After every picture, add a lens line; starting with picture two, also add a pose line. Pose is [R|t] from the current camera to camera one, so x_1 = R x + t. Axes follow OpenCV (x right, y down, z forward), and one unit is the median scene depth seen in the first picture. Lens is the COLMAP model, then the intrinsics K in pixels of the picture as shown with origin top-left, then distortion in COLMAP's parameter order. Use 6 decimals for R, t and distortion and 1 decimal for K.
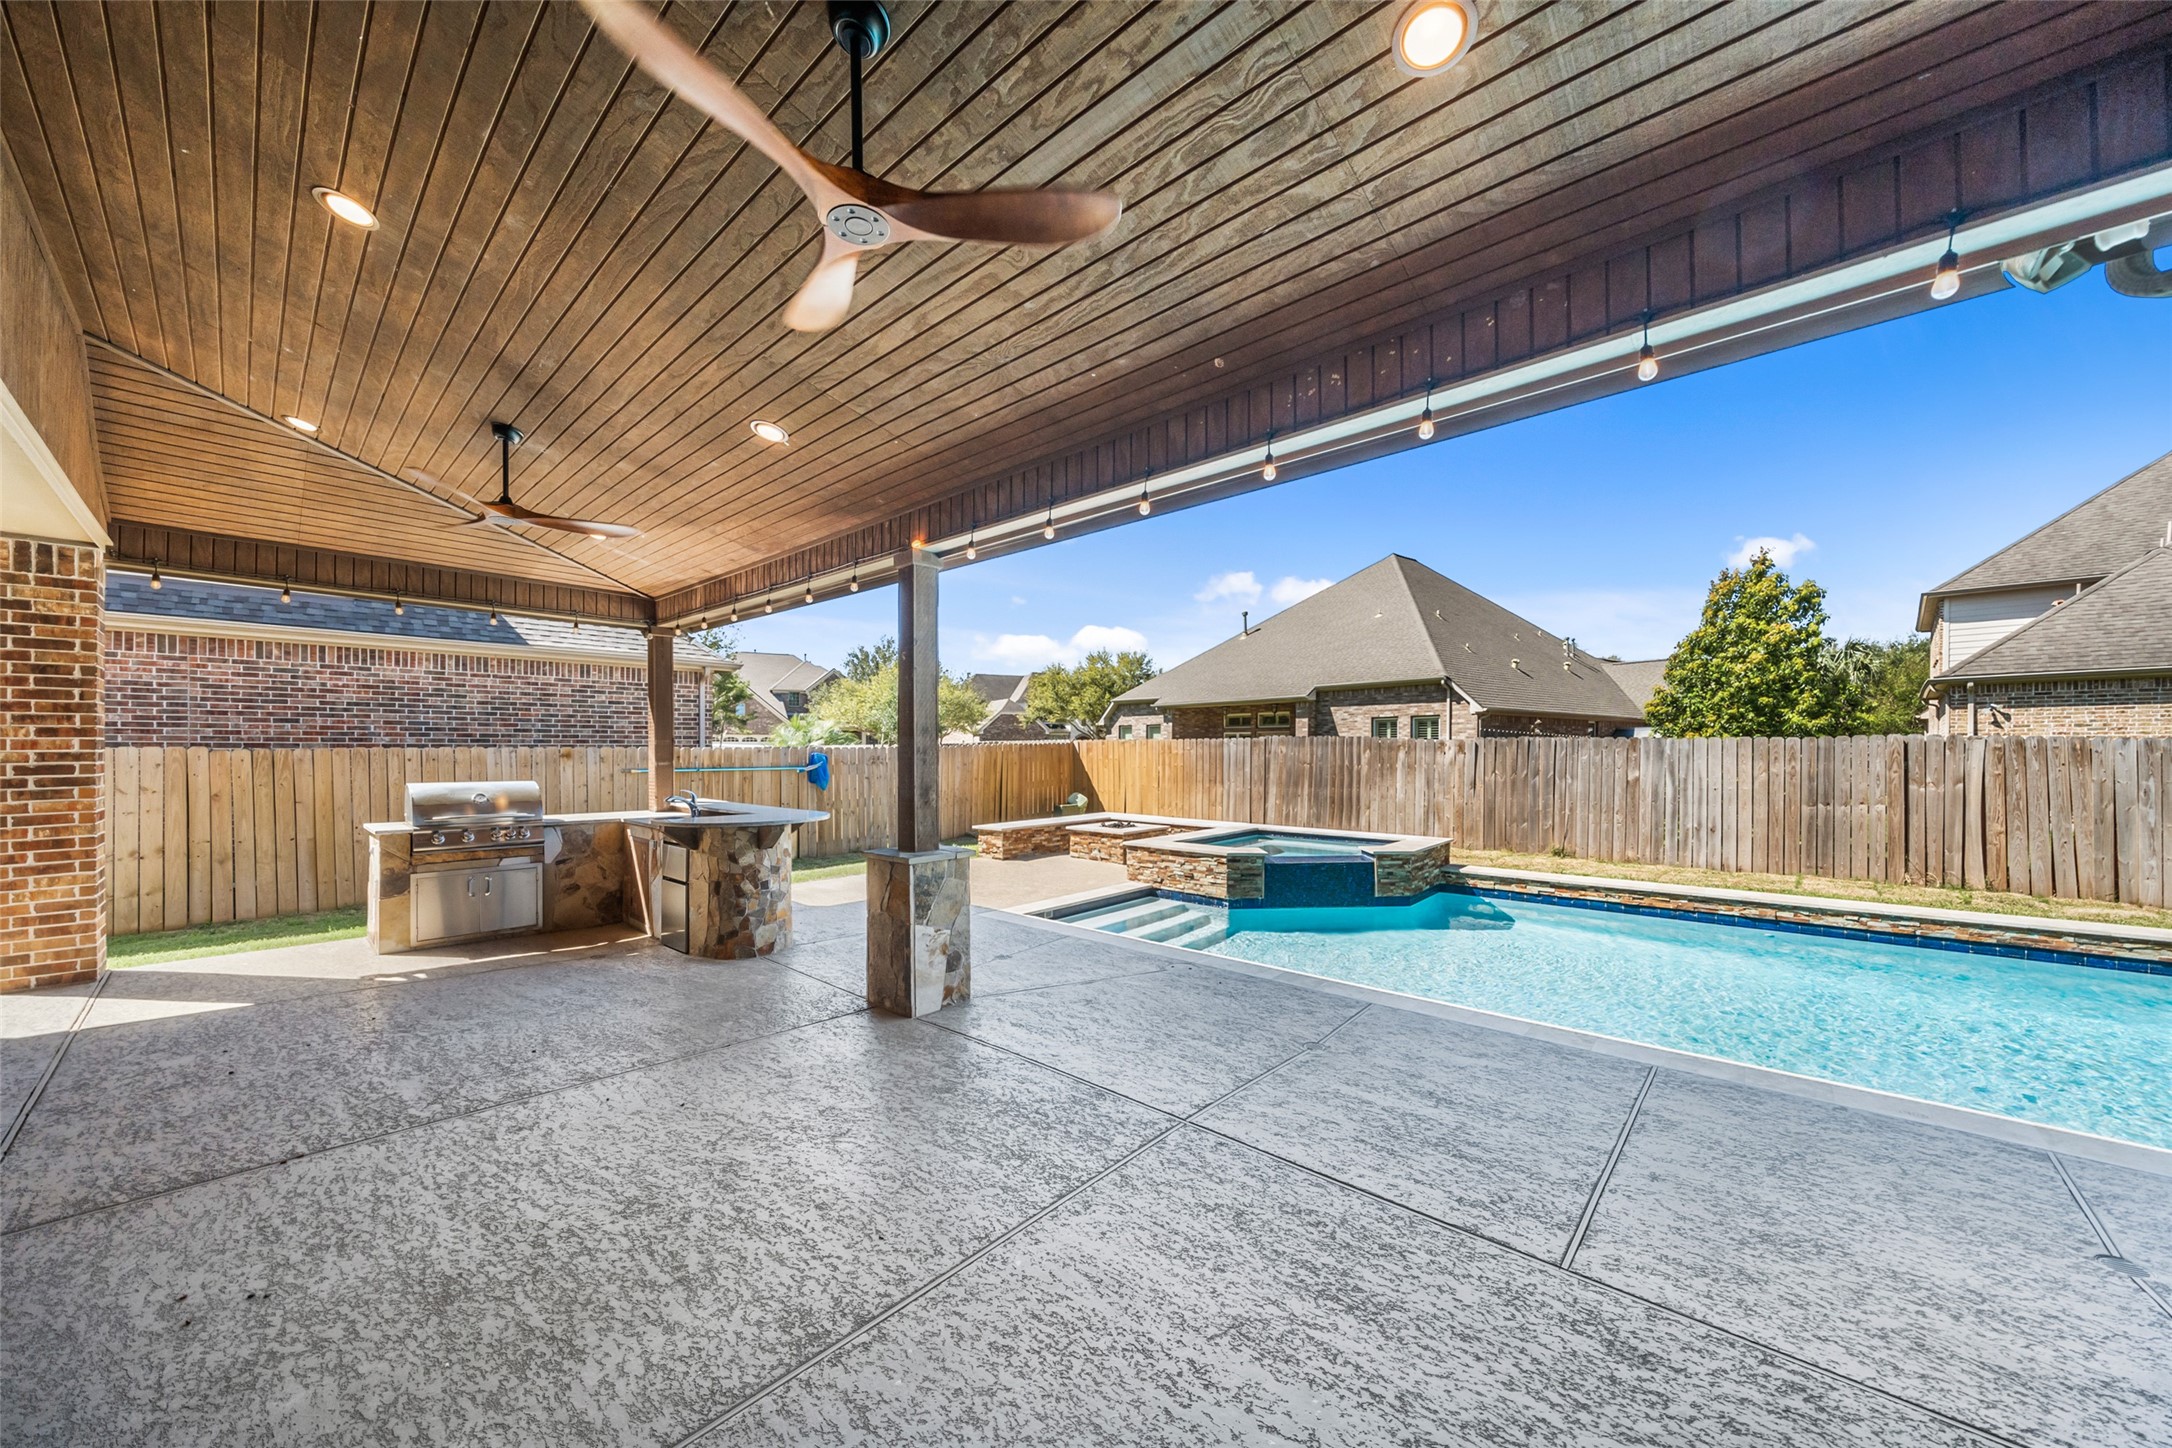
lens RADIAL K [[744.4, 0, 1066.9], [0, 744.4, 743.2], [0, 0, 1]] dist [-0.009729, 0.000121]
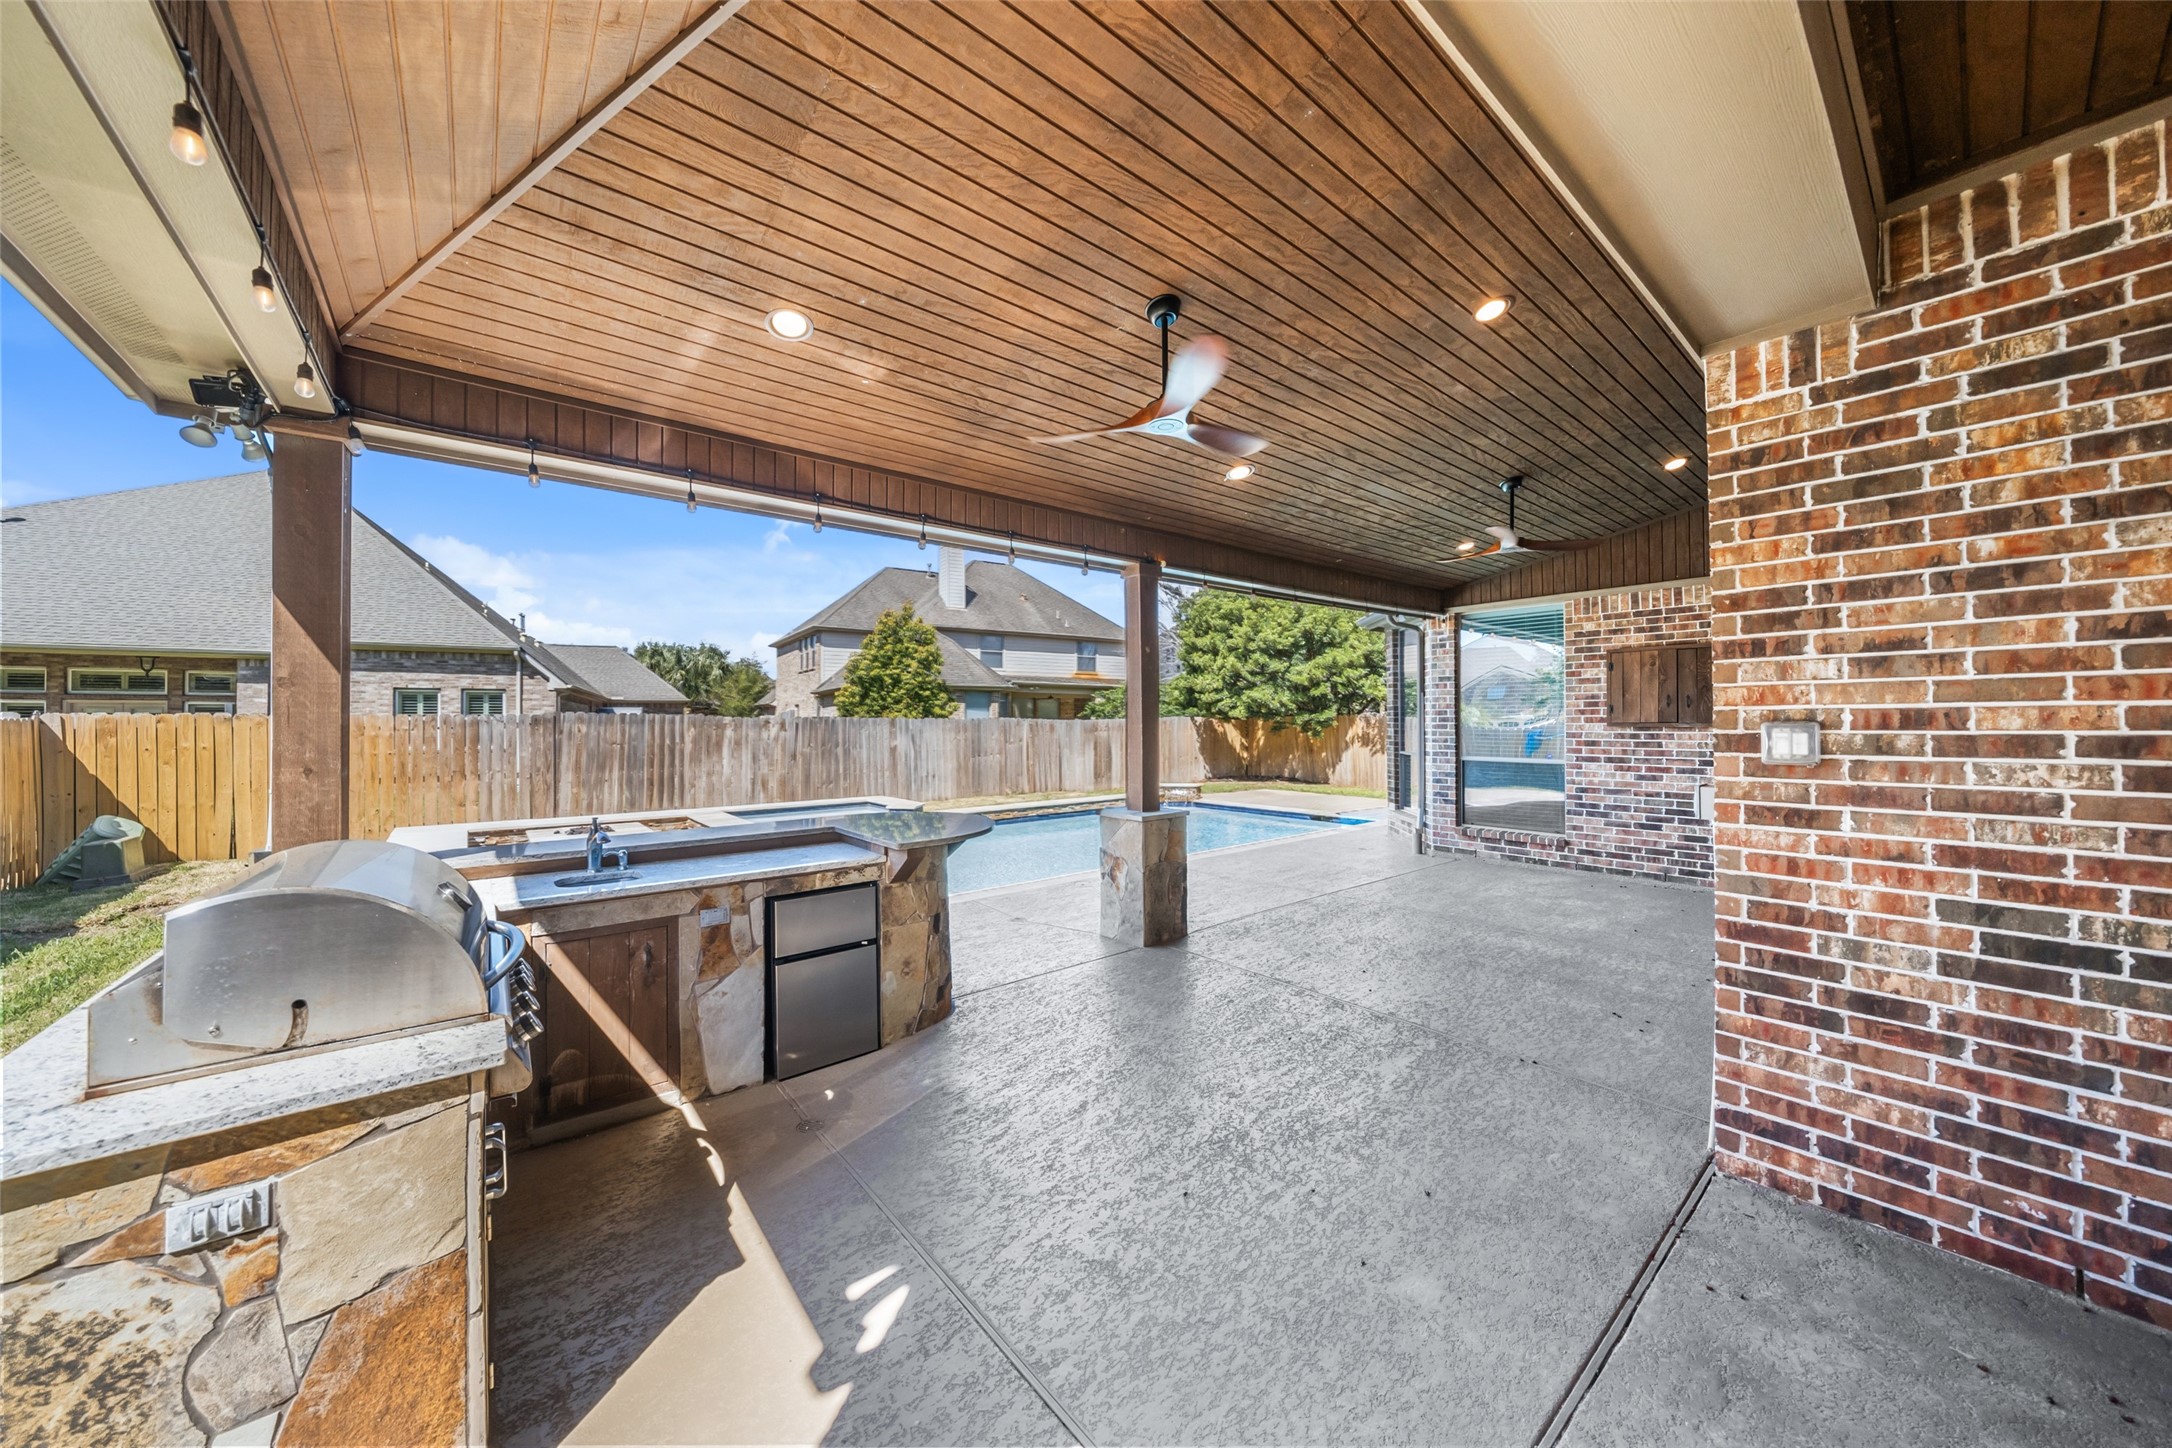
lens RADIAL K [[744.4, 0, 1090.1], [0, 744.4, 723.0], [0, 0, 1]] dist [-0.009729, 0.000121]
pose [[0.153596, -0.001756, 0.988132, -0.592598], [-0.001260, 0.999997, 0.001973, -0.000404], [-0.988133, -0.001549, 0.153594, 0.380121]]
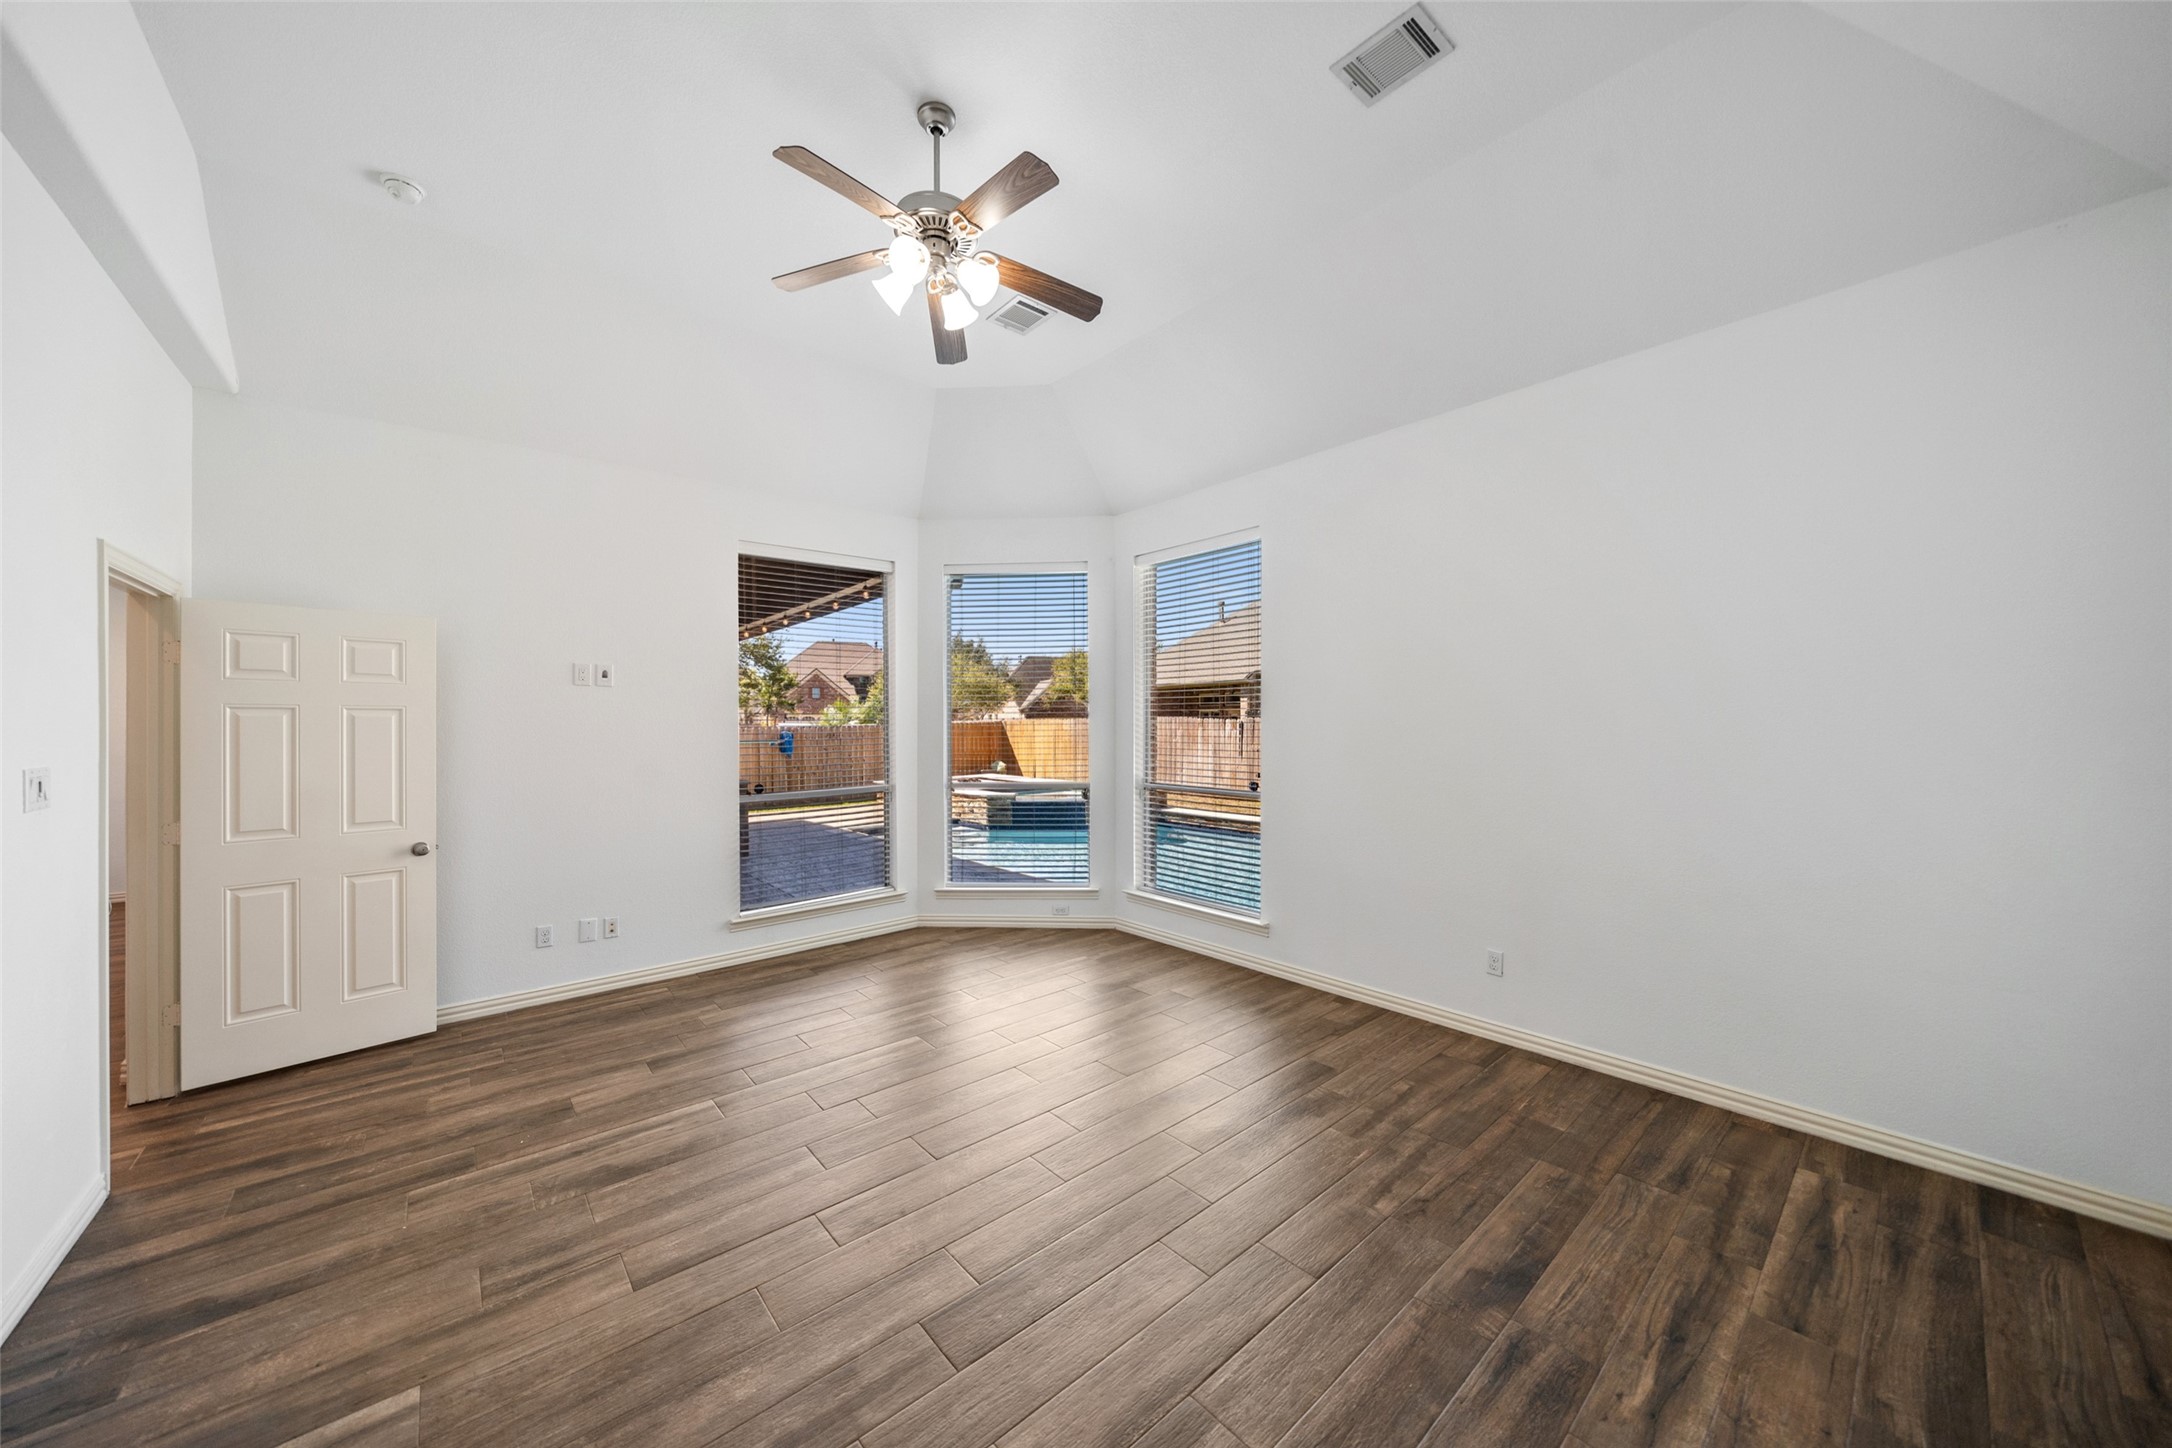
lens RADIAL K [[744.4, 0, 1077.8], [0, 744.4, 720.5], [0, 0, 1]] dist [-0.009729, 0.000121]
pose [[0.990970, -0.008131, -0.133837, 0.416903], [0.008739, 0.999954, 0.003954, -0.008723], [0.133799, -0.005087, 0.990995, -0.346858]]
